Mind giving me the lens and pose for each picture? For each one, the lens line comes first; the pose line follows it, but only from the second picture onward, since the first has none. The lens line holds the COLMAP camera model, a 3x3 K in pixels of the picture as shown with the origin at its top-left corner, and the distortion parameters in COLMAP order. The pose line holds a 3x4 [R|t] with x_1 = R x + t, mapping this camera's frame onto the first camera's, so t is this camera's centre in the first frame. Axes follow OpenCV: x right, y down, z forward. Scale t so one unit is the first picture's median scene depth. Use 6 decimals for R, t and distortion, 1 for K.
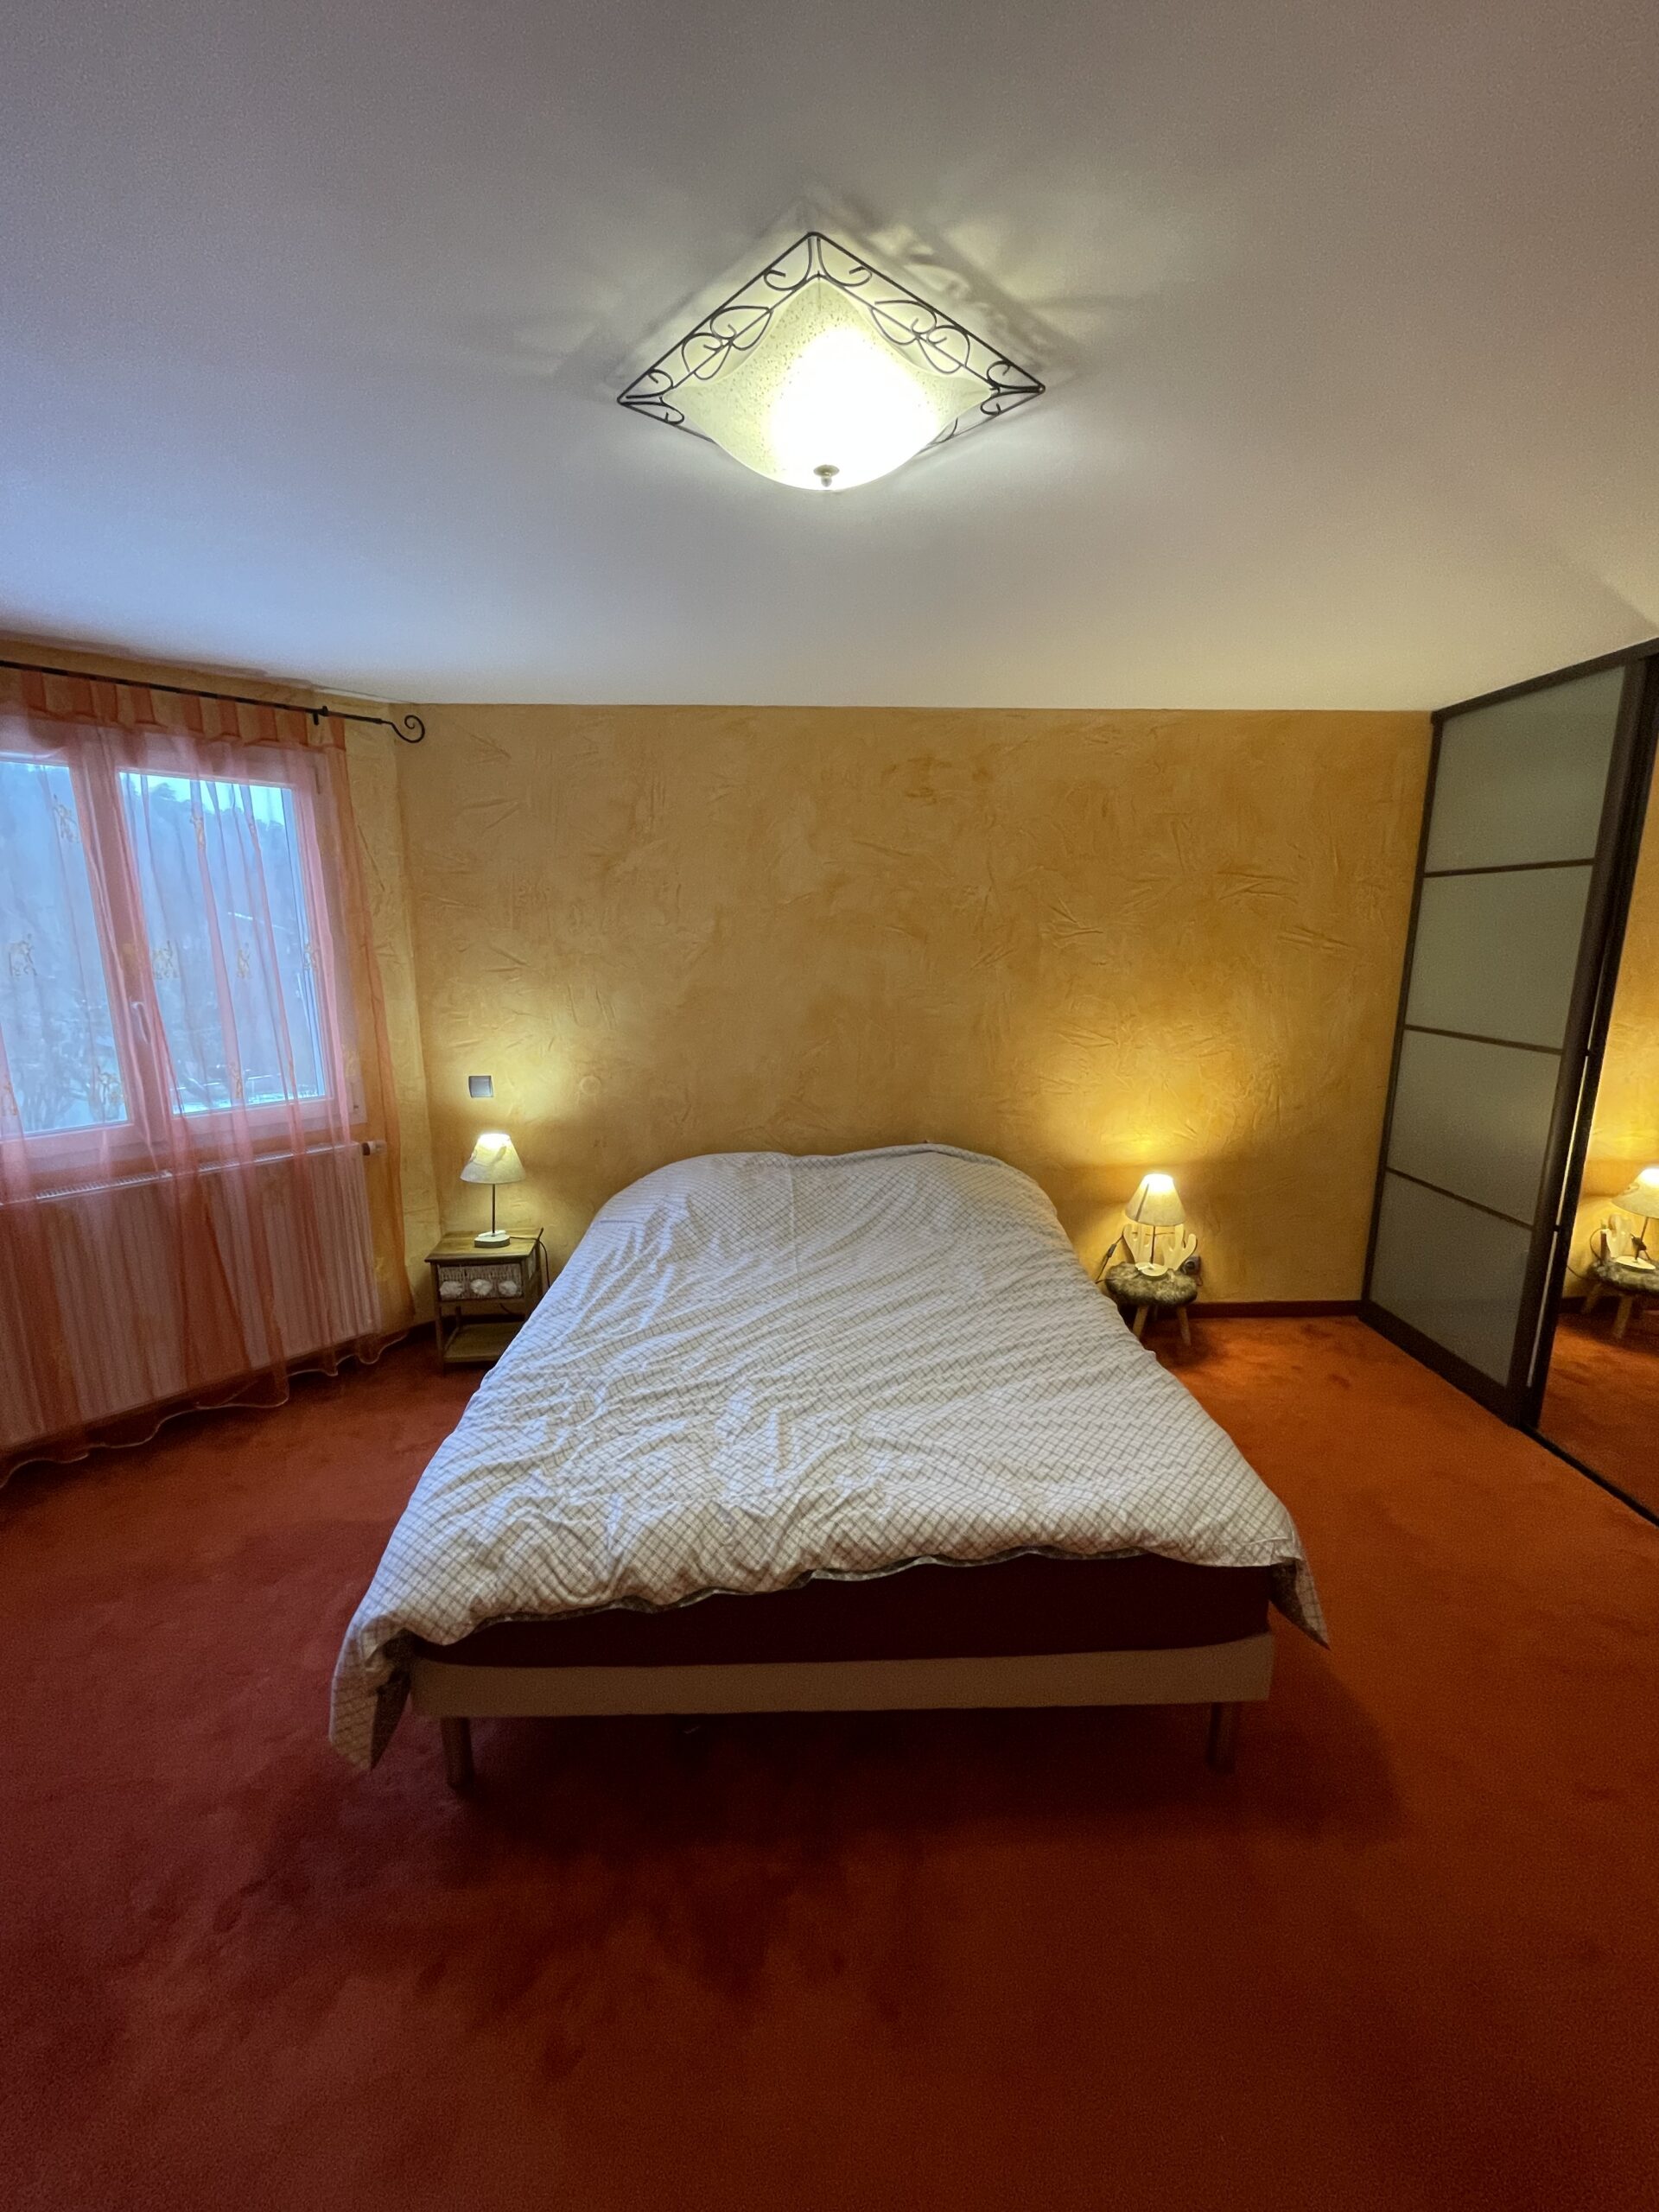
lens RADIAL K [[892.7, 0, 824.1], [0, 892.7, 1111.9], [0, 0, 1]] dist [-0.003074, -0.000202]
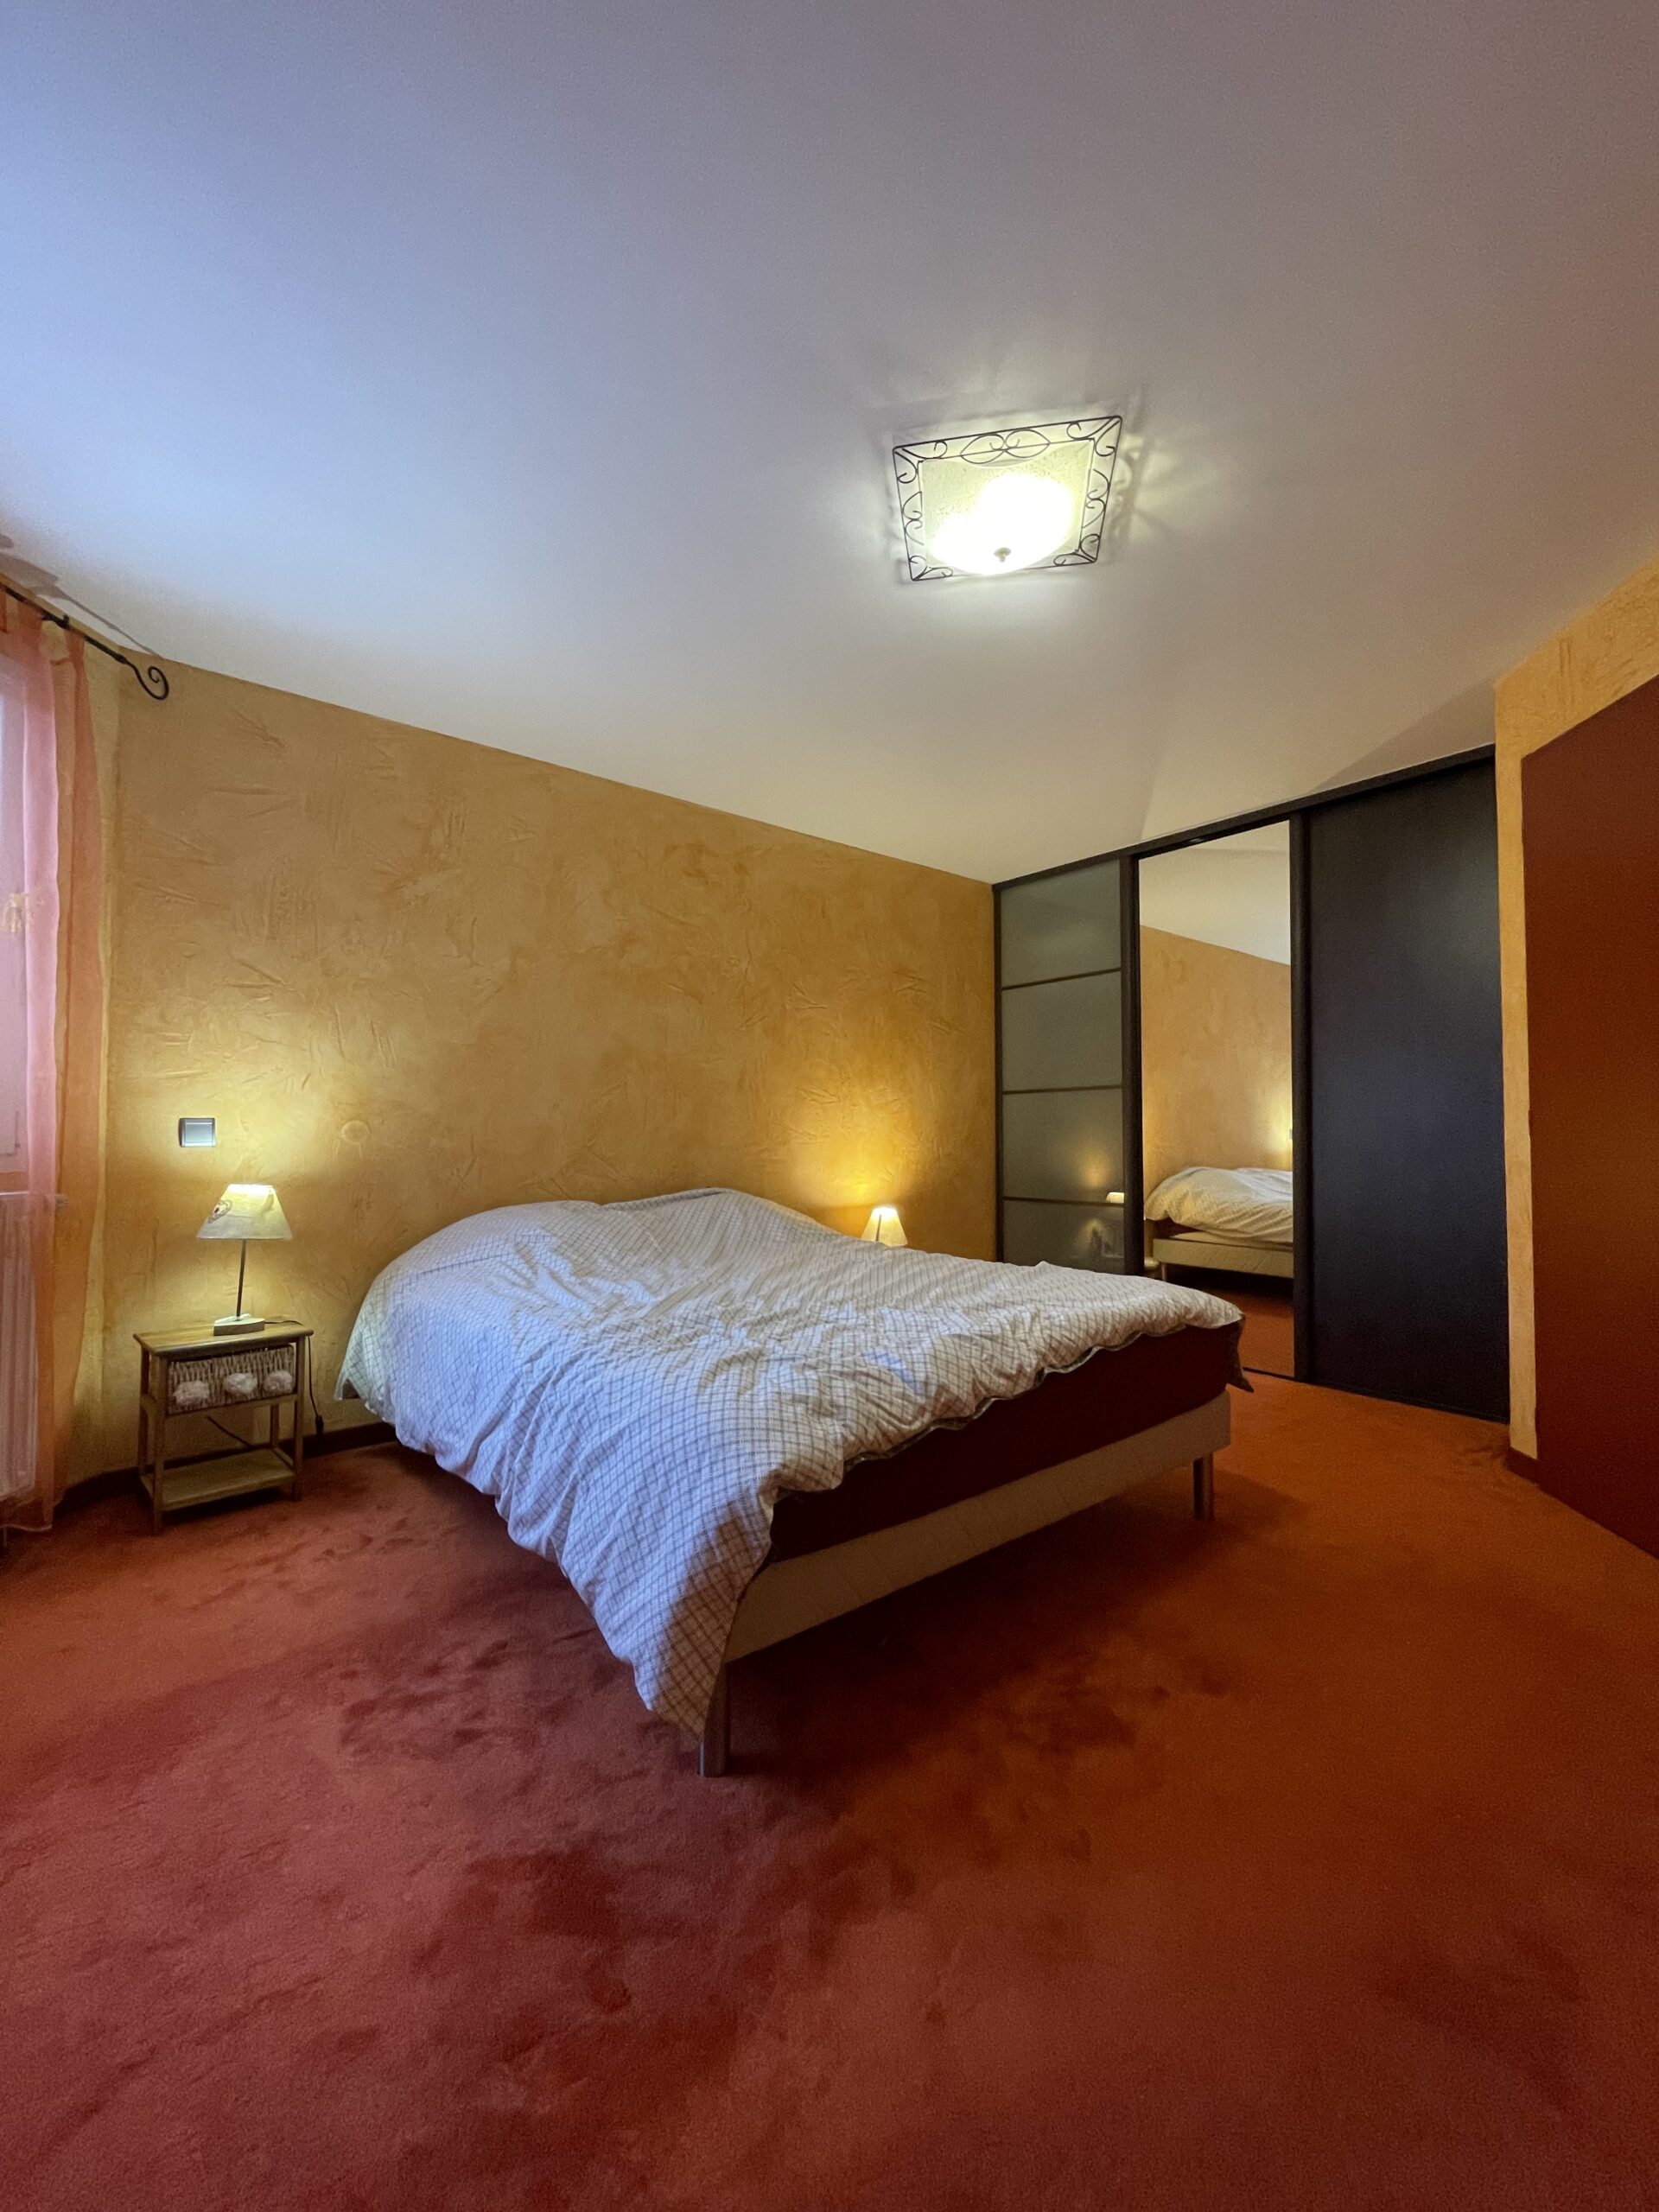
lens RADIAL K [[892.7, 0, 831.1], [0, 892.7, 1108.9], [0, 0, 1]] dist [-0.003074, -0.000202]
pose [[0.792385, 0.019366, 0.609714, -0.439945], [0.124772, 0.973220, -0.193066, 0.174665], [-0.597125, 0.229058, 0.768748, 0.091296]]
